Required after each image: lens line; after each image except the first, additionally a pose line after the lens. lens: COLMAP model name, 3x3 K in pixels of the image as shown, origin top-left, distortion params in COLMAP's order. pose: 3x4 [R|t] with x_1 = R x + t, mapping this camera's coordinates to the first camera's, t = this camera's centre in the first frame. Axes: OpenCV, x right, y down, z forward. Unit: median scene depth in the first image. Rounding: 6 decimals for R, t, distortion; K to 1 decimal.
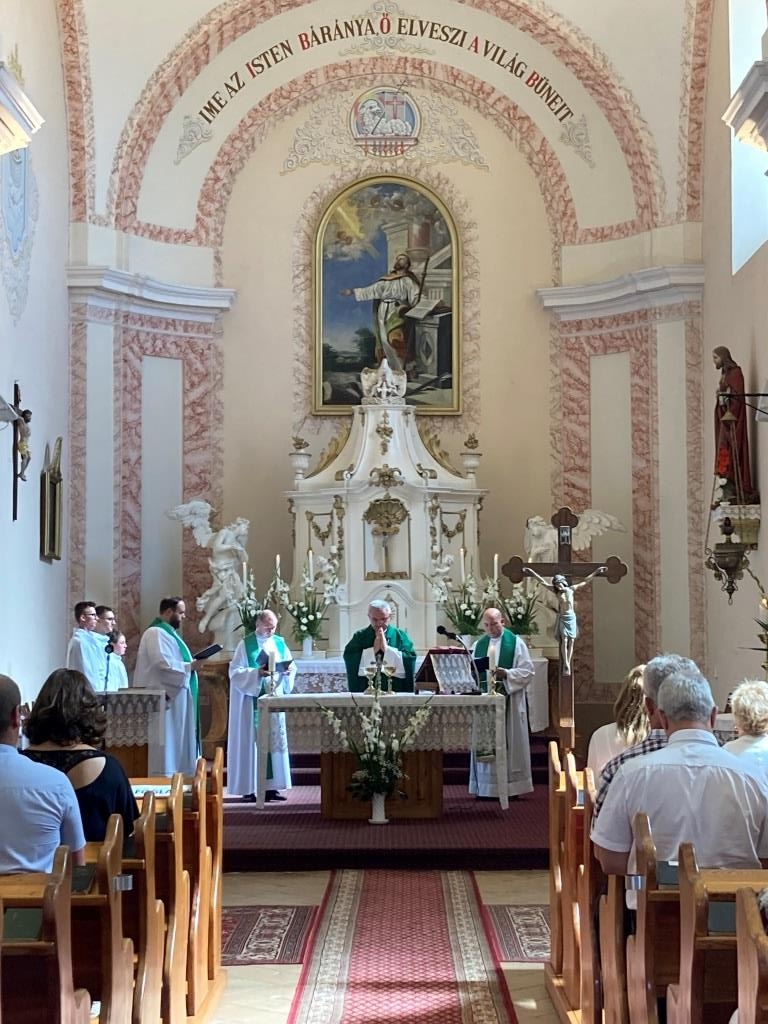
lens RADIAL K [[1925.8, 0, 417.4], [0, 1925.8, 501.2], [0, 0, 1]] dist [0.261112, -1.221482]
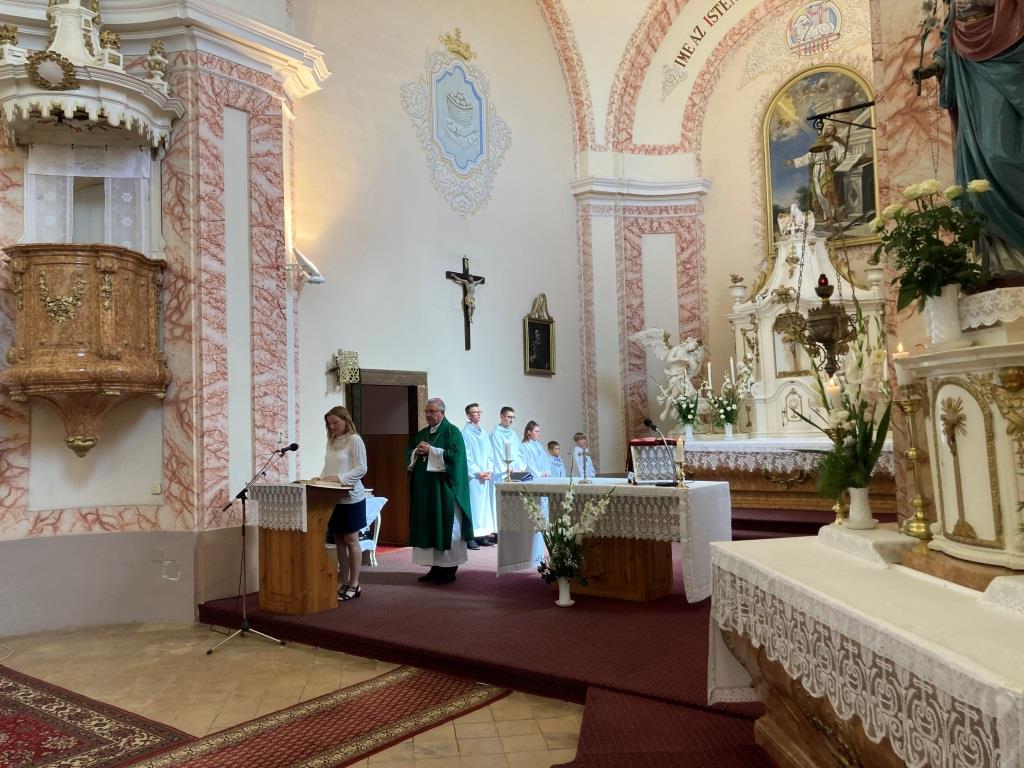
lens RADIAL K [[845.8, 0, 492.3], [0, 845.8, 374.8], [0, 0, 1]] dist [0.014485, 0.000383]
pose [[0.772815, -0.053653, -0.632359, 0.173477], [0.068079, 0.997679, -0.001448, 0.025472], [0.630969, -0.041931, 0.774674, 0.424419]]
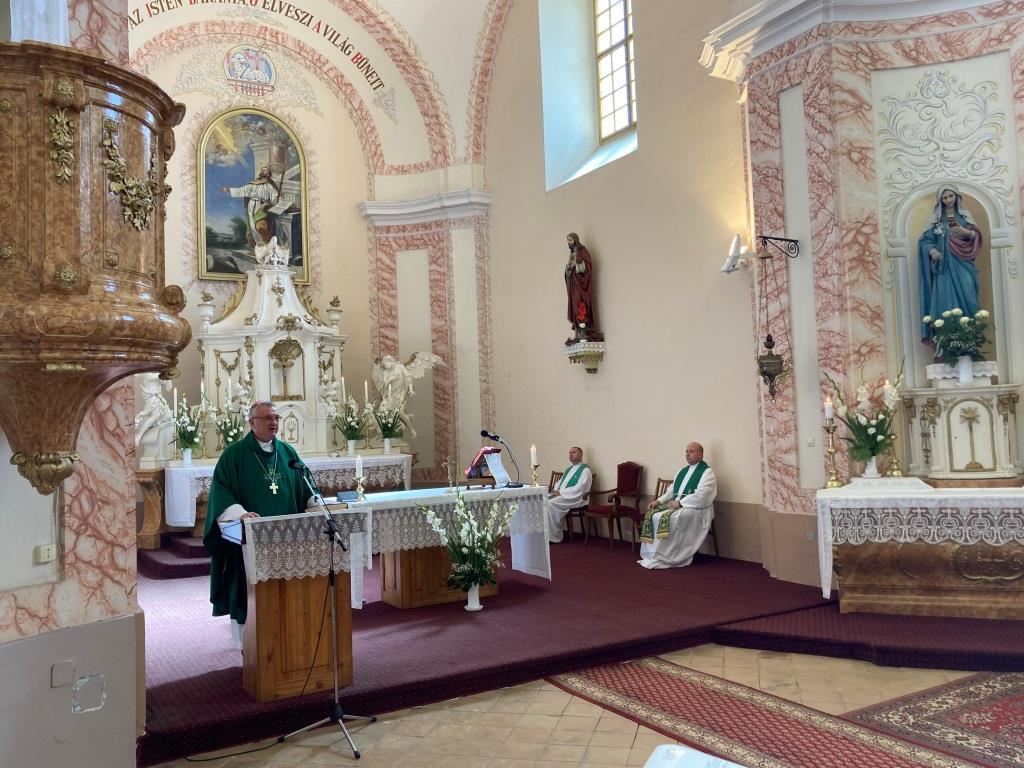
lens RADIAL K [[867.1, 0, 508.2], [0, 867.1, 379.1], [0, 0, 1]] dist [0.050691, -0.066051]
pose [[0.868936, -0.000920, 0.494924, -0.171033], [-0.000095, 0.999998, 0.002026, 0.023281], [-0.494925, -0.001808, 0.868934, 0.385122]]
